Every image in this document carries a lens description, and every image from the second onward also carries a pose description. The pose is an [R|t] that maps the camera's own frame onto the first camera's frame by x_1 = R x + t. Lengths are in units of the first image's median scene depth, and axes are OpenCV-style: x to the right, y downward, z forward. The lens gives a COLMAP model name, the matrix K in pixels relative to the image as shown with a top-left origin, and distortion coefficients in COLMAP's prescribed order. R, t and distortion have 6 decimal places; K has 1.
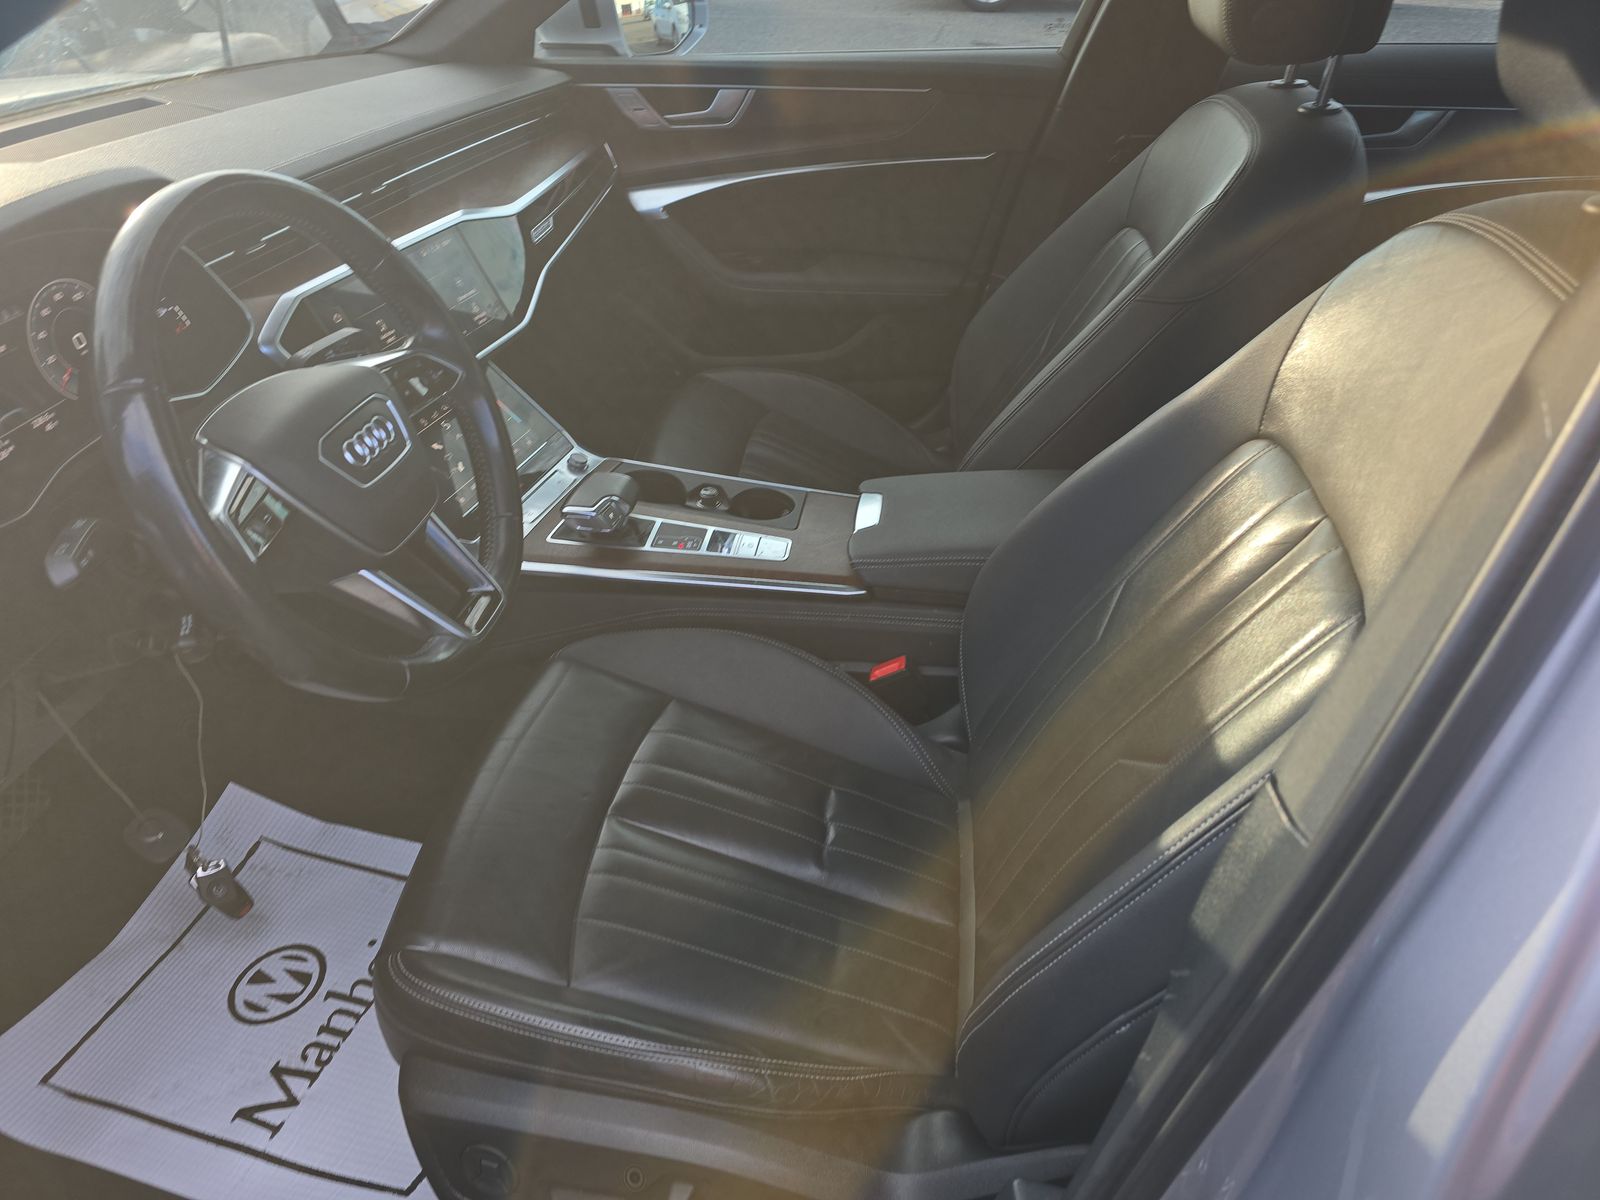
lens RADIAL K [[1052.4, 0, 815.6], [0, 1052.4, 605.4], [0, 0, 1]] dist [0.020308, -0.001495]
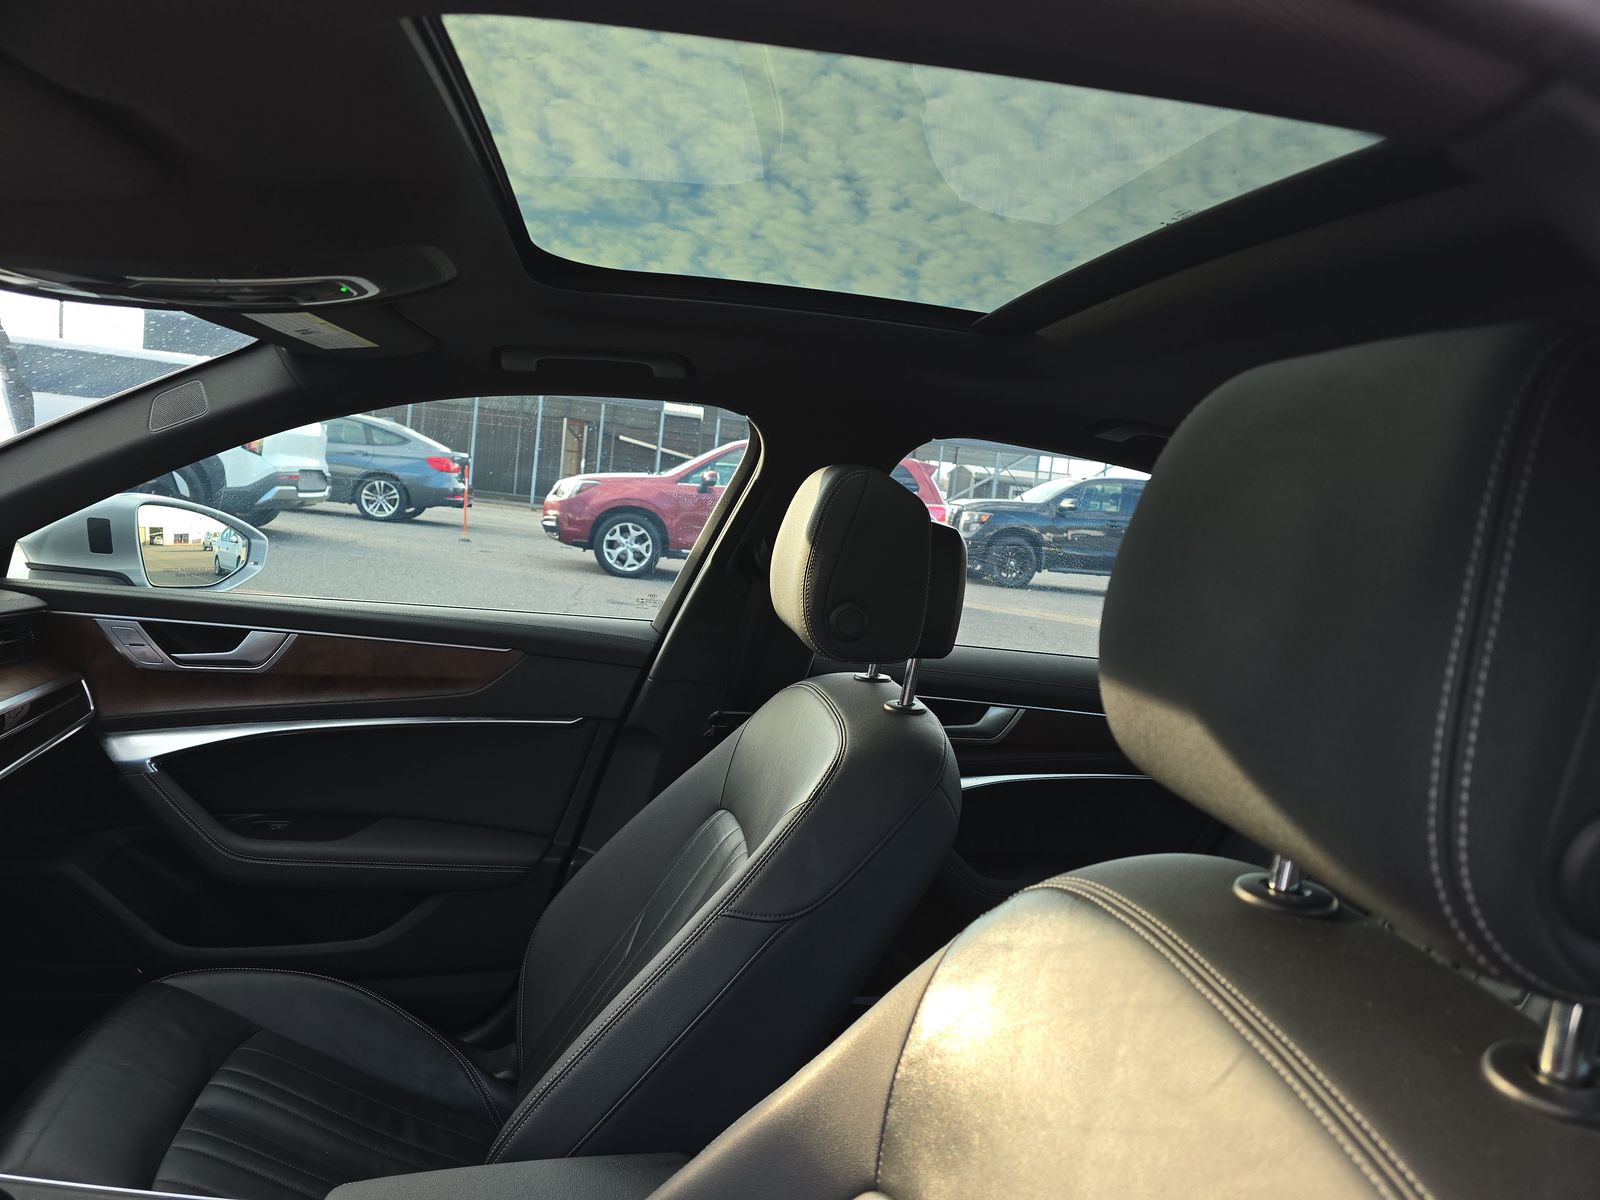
lens RADIAL K [[1063.3, 0, 846.6], [0, 1063.3, 602.5], [0, 0, 1]] dist [0.064218, -0.073765]
pose [[0.937277, 0.084271, 0.338247, 0.073742], [0.083391, 0.887958, -0.452301, -0.096296], [-0.338465, 0.452138, 0.825235, 0.145516]]
